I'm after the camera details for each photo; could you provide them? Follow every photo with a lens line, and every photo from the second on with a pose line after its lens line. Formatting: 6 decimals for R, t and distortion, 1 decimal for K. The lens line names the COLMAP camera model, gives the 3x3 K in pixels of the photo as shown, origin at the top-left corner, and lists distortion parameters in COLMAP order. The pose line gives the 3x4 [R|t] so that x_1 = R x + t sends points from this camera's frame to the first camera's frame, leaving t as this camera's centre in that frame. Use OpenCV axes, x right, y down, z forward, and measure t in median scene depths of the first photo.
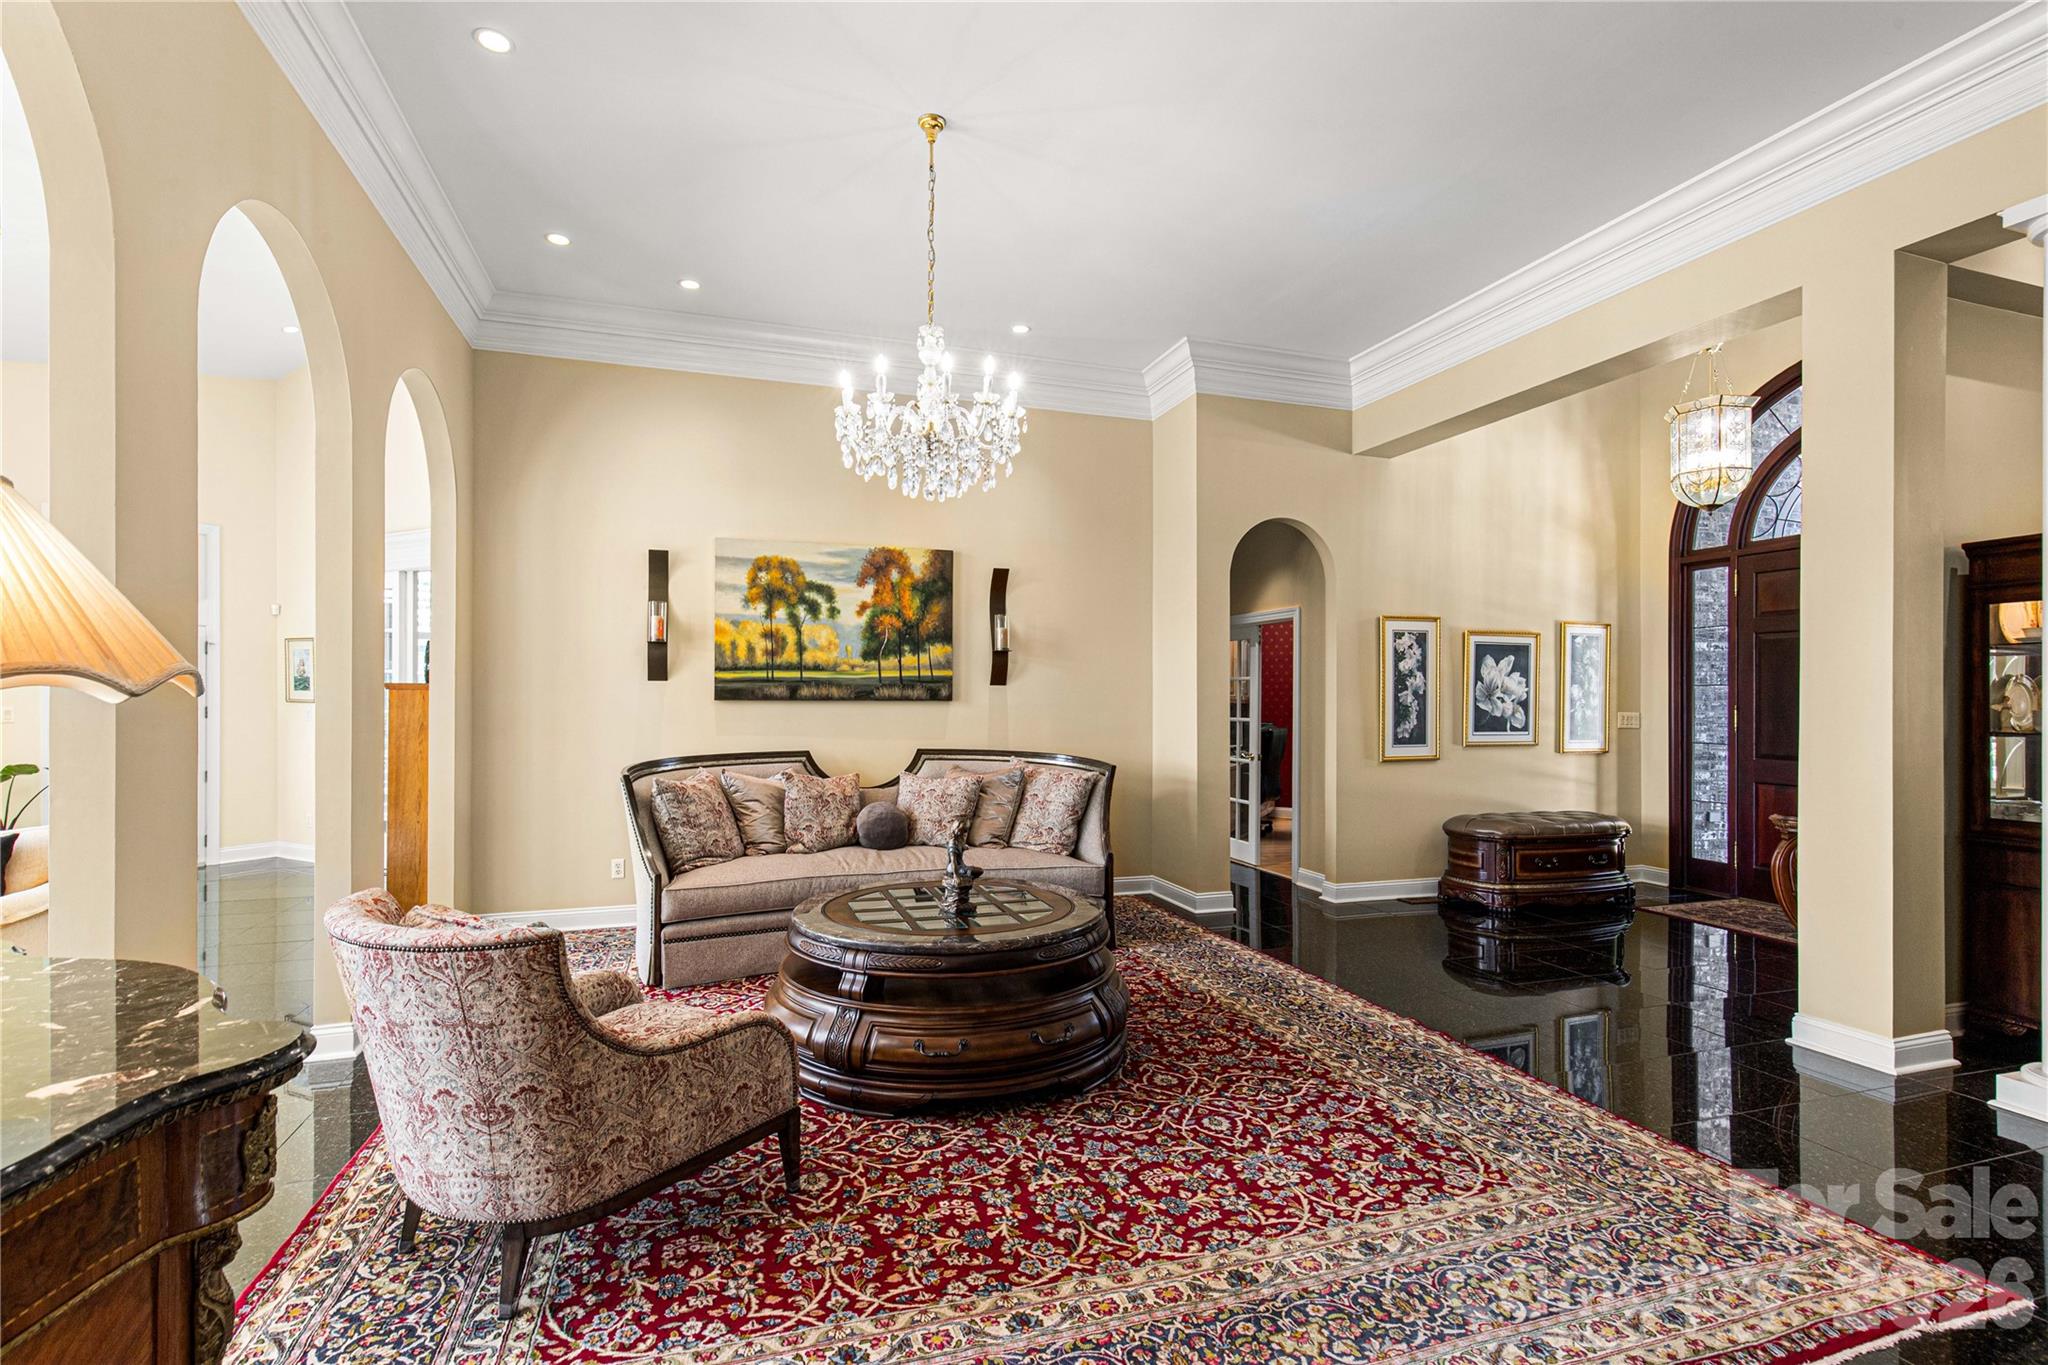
lens RADIAL K [[942.8, 0, 1026.7], [0, 942.8, 691.6], [0, 0, 1]] dist [0.009362, -0.001711]
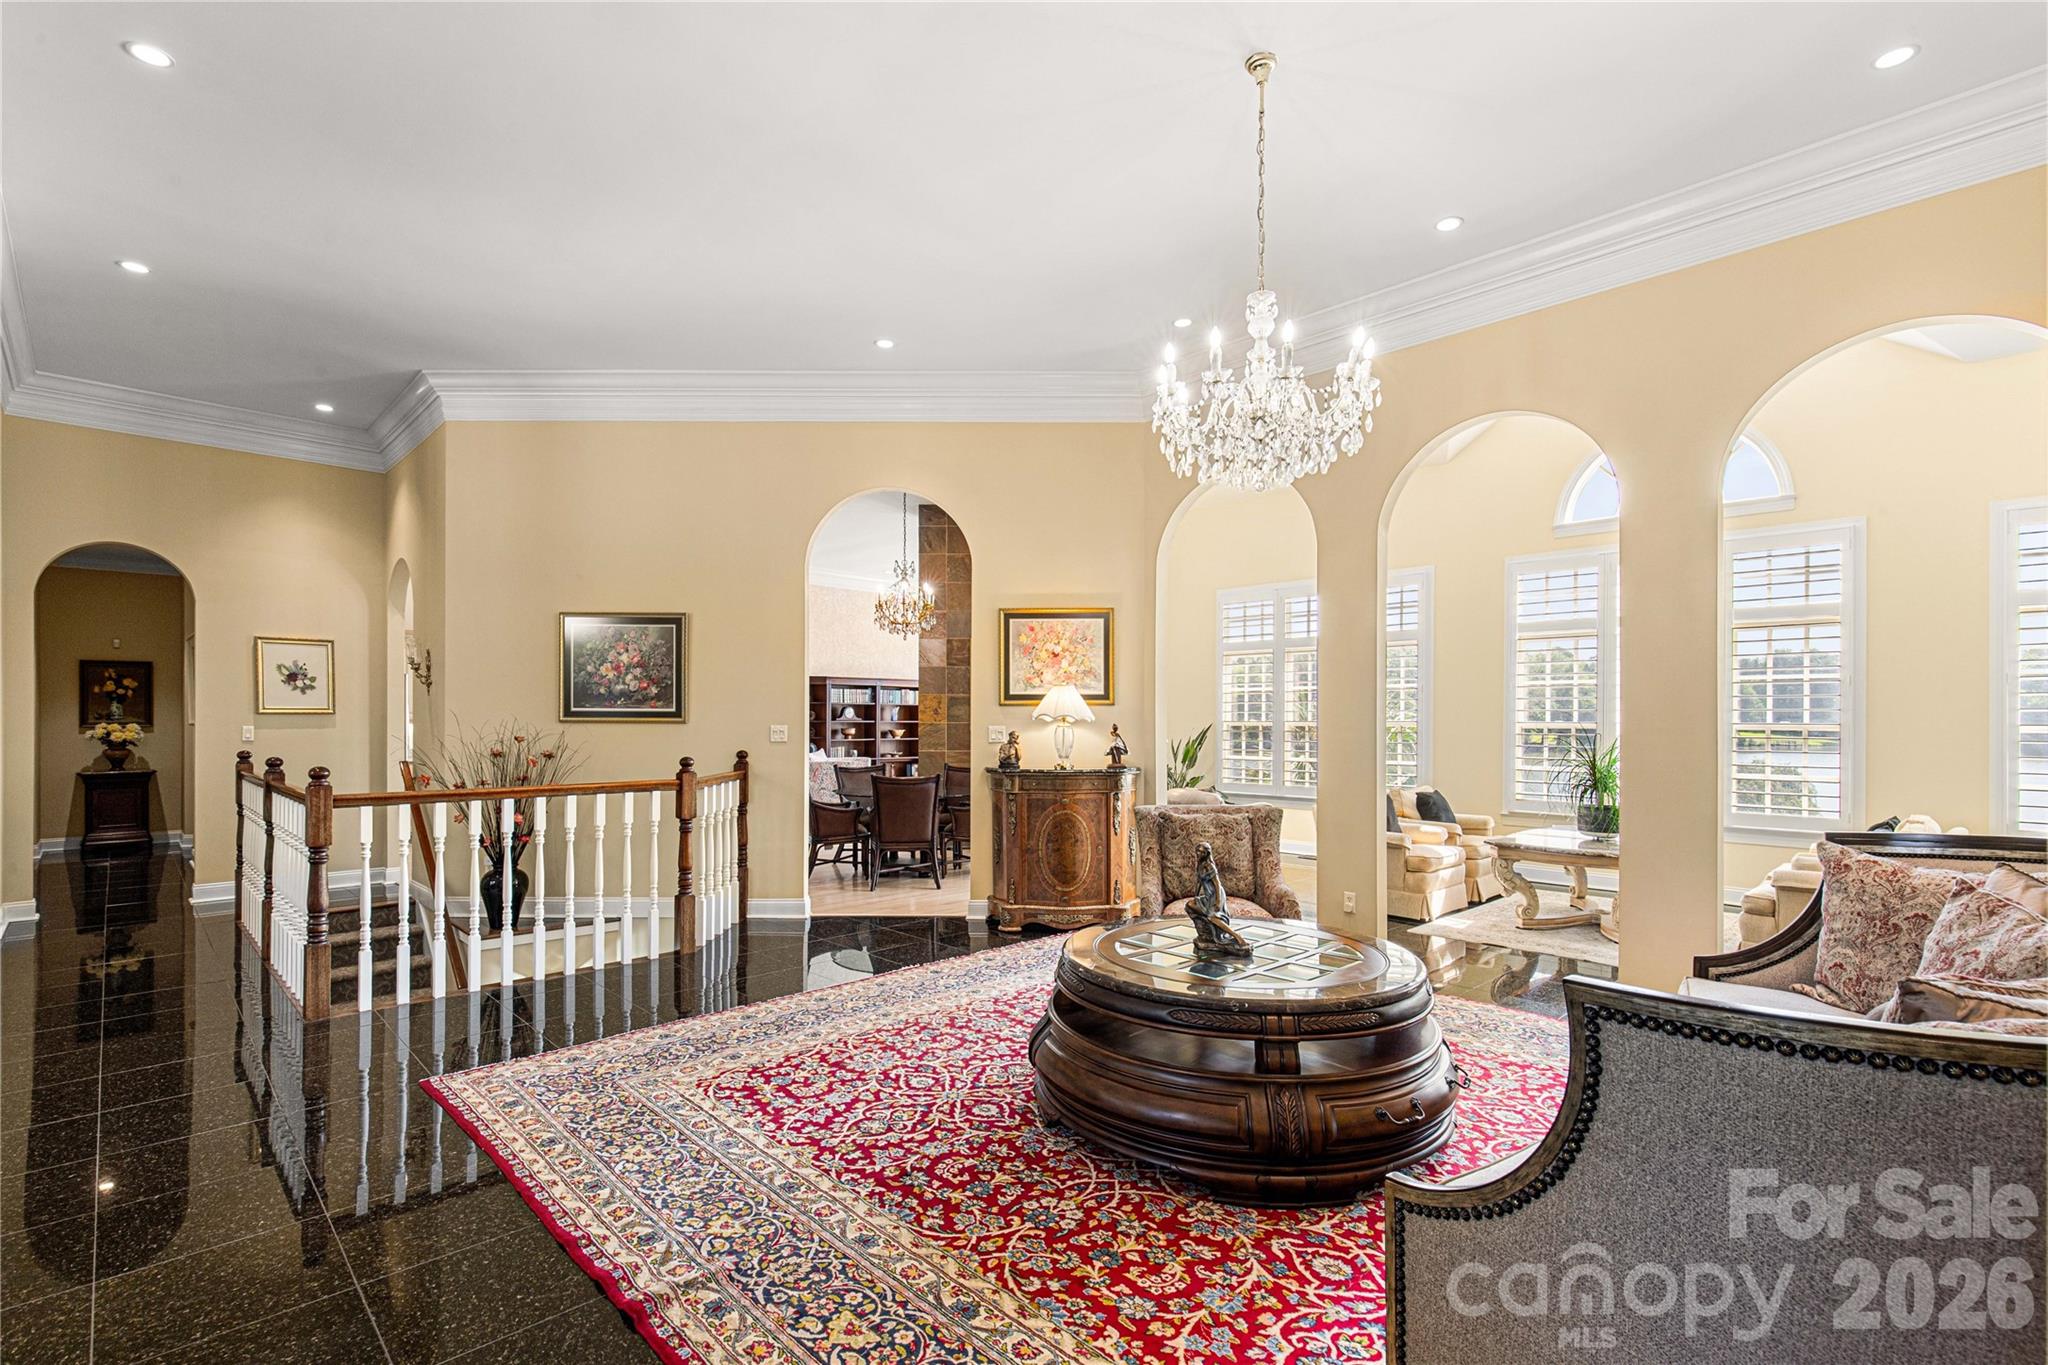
lens RADIAL K [[942.8, 0, 1031.3], [0, 942.8, 701.2], [0, 0, 1]] dist [0.009362, -0.001711]
pose [[-0.899232, -0.013980, -0.437249, 0.307624], [-0.002469, 0.999636, -0.026882, 0.010074], [0.437465, -0.023094, -0.898939, 1.094359]]
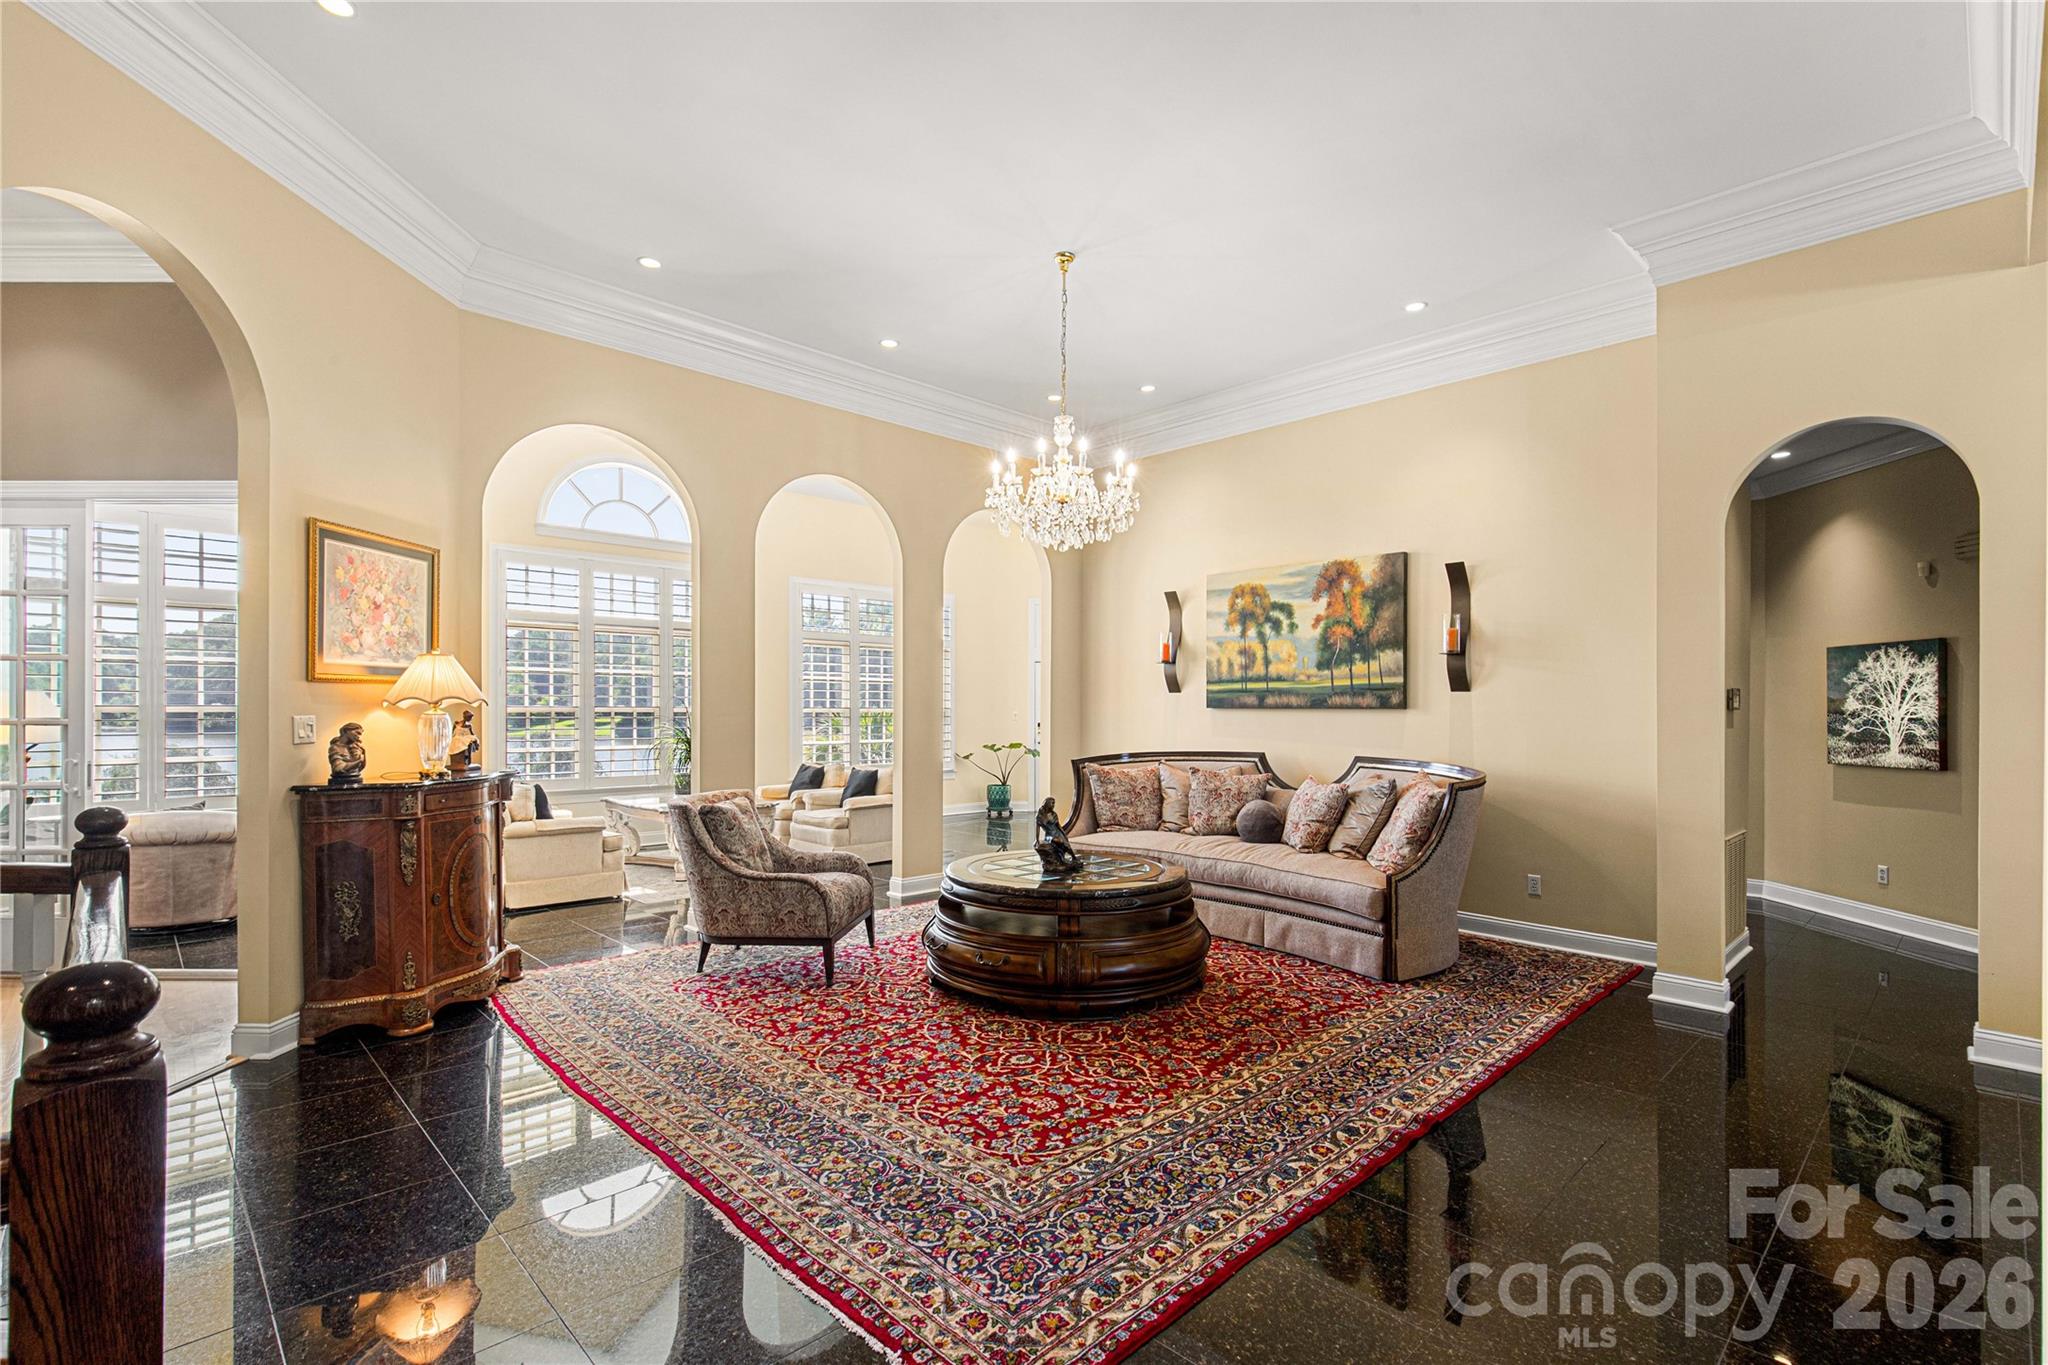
lens RADIAL K [[942.8, 0, 1020.4], [0, 942.8, 694.1], [0, 0, 1]] dist [0.009362, -0.001711]
pose [[0.431956, -0.015061, -0.901769, 0.663096], [0.005759, 0.999886, -0.013942, 0.006711], [0.901876, 0.000829, 0.431993, 0.250968]]
